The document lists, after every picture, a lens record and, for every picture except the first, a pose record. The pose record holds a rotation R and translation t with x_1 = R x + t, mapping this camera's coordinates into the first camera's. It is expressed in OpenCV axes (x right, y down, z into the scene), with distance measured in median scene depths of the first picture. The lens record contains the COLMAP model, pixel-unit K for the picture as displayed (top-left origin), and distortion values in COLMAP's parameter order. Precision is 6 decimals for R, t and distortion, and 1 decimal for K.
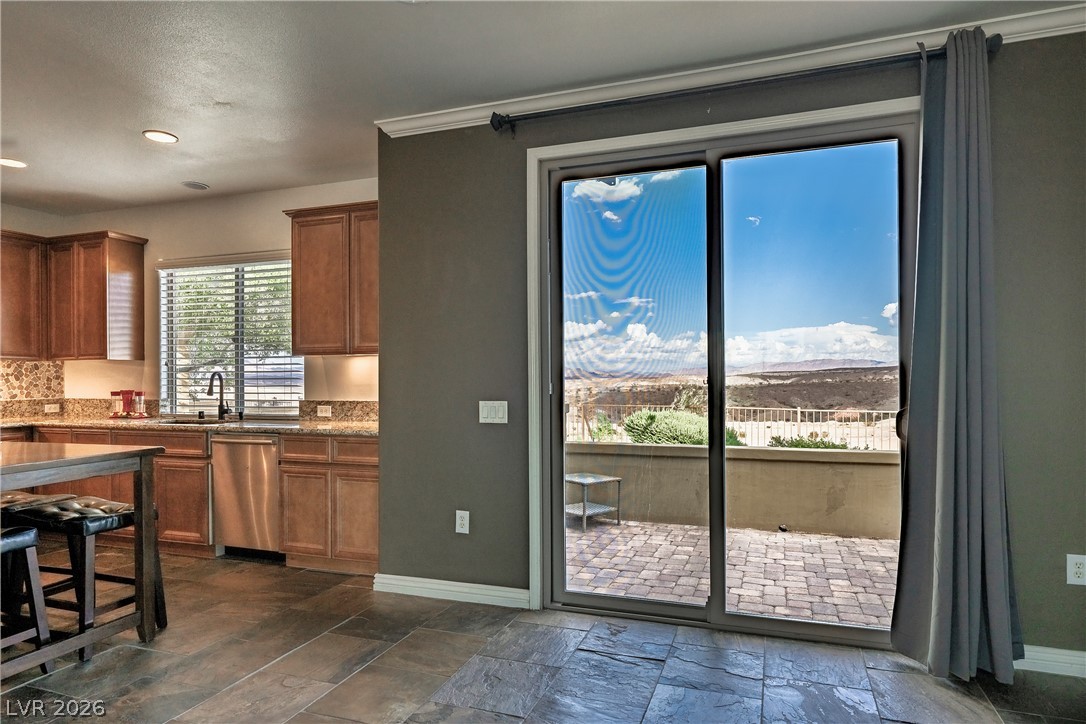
lens RADIAL K [[626.5, 0, 572.2], [0, 626.5, 383.4], [0, 0, 1]] dist [0.001926, 0.002370]
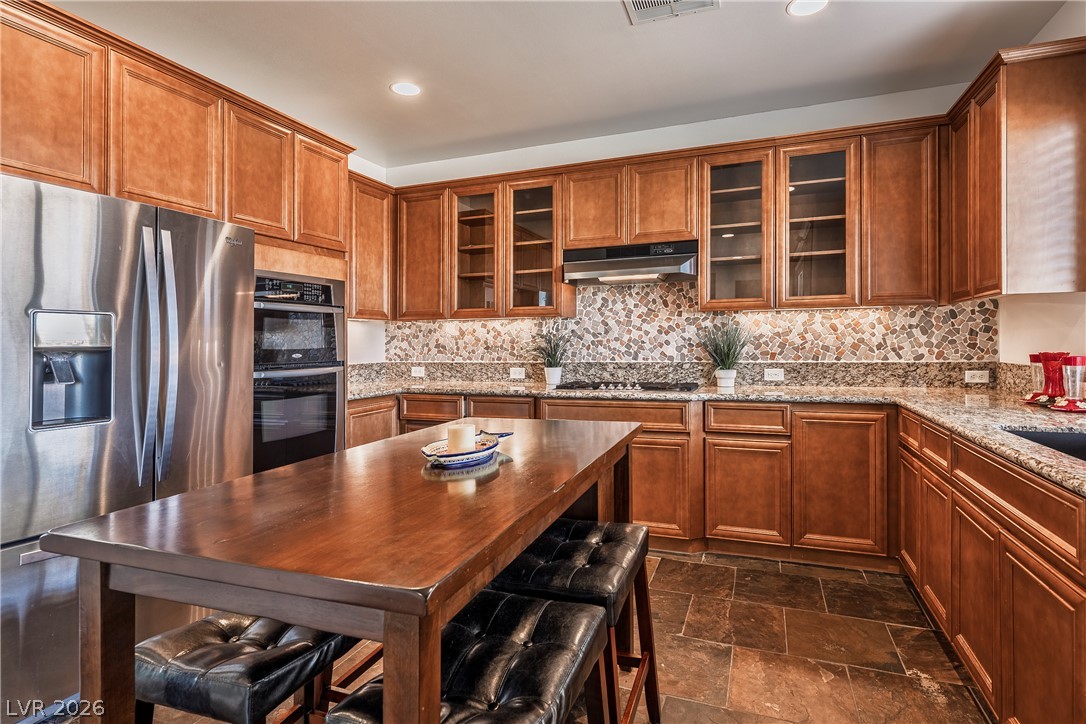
lens RADIAL K [[559.9, 0, 555.7], [0, 559.9, 339.5], [0, 0, 1]] dist [-0.001099, 0.000043]
pose [[-0.041698, 0.004048, -0.999122, -0.246145], [0.003889, 0.999985, 0.003889, -0.003106], [0.999123, -0.003723, -0.041714, 0.632164]]
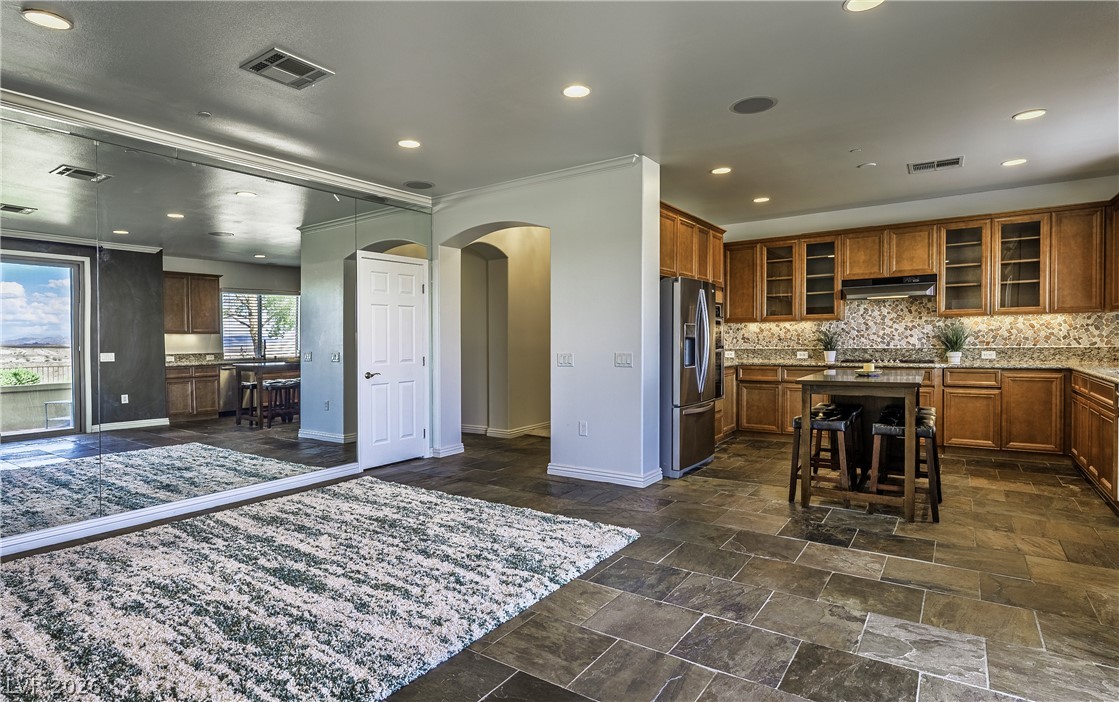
lens RADIAL K [[590.9, 0, 534.8], [0, 590.9, 346.9], [0, 0, 1]] dist [-0.002236, 0.000785]
pose [[-0.299224, 0.022121, -0.953926, 0.464751], [0.007988, 0.999754, 0.020678, -0.003891], [0.954149, -0.001433, -0.299327, 0.354379]]
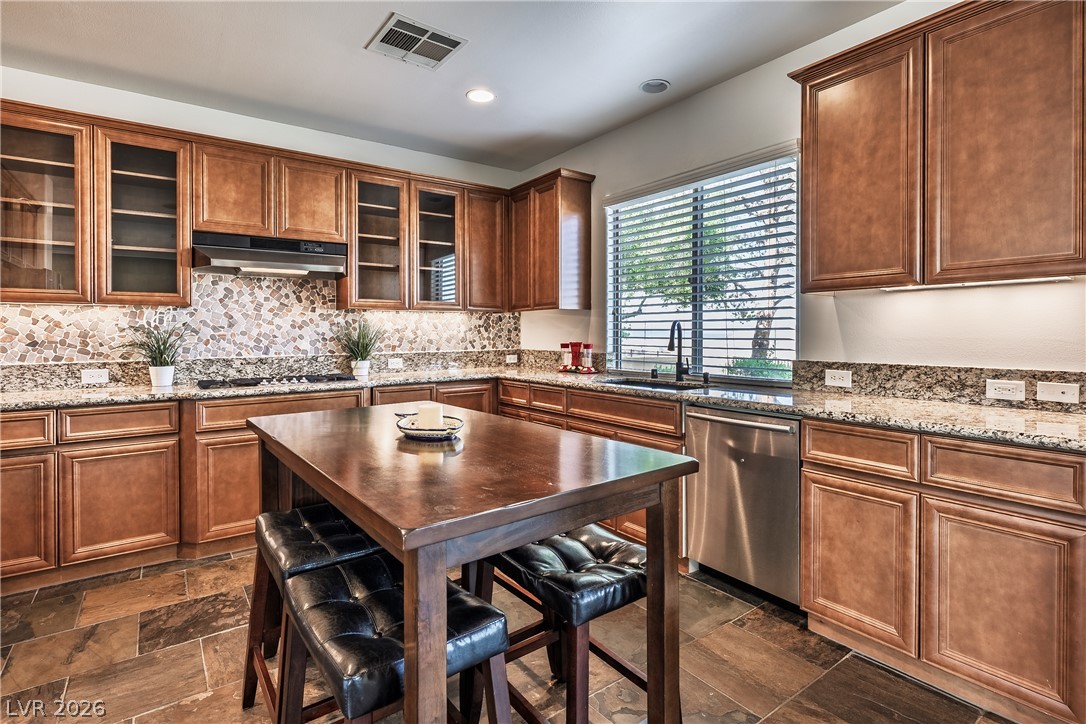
lens RADIAL K [[531.9, 0, 544.3], [0, 531.9, 341.9], [0, 0, 1]] dist [-0.002244, -0.000356]
pose [[0.814686, 0.010781, -0.579803, -0.301017], [-0.004105, 0.999909, 0.012825, 0.000597], [0.579888, -0.008068, 0.814656, 0.345761]]
